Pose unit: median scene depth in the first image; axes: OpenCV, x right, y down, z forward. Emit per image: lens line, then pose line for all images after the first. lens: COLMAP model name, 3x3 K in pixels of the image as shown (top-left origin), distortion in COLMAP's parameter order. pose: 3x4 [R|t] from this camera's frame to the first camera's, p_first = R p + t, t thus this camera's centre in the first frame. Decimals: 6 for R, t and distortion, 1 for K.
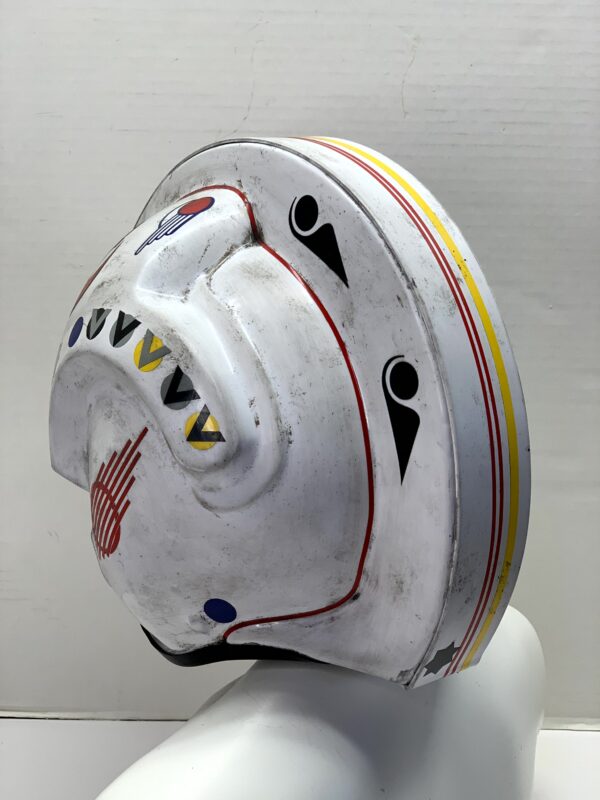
lens RADIAL K [[1227.5, 0, 300.0], [0, 1227.5, 400.0], [0, 0, 1]] dist [-0.253306, 2.449626]
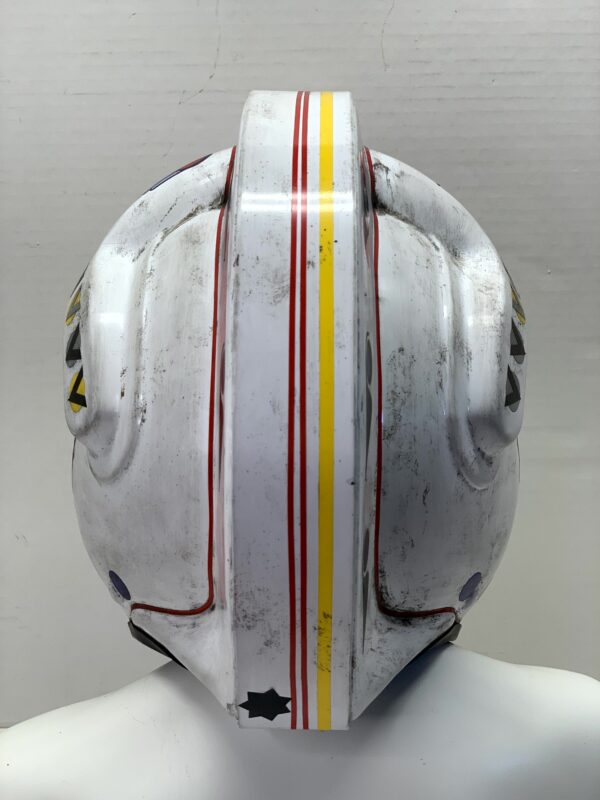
lens RADIAL K [[1227.5, 0, 300.0], [0, 1227.5, 400.0], [0, 0, 1]] dist [-0.253306, 2.449626]
pose [[0.789440, 0.167691, -0.590478, 0.607375], [-0.154806, 0.985256, 0.072837, -0.064196], [0.593986, 0.033909, 0.803760, 0.321435]]
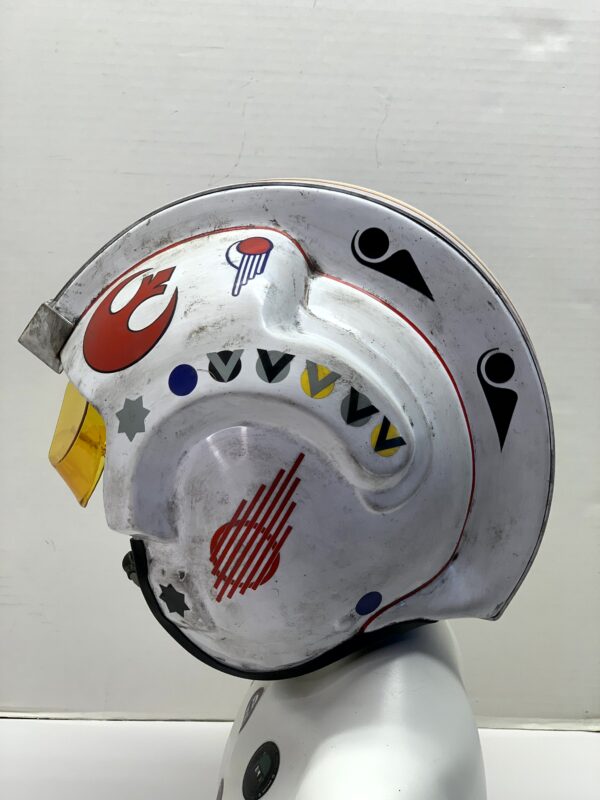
lens RADIAL K [[1227.5, 0, 300.0], [0, 1227.5, 400.0], [0, 0, 1]] dist [-0.253306, 2.449626]
pose [[0.701915, -0.162443, 0.693490, -0.880770], [0.181391, 0.982311, 0.046502, -0.074723], [-0.688776, 0.093152, 0.718964, 0.234800]]
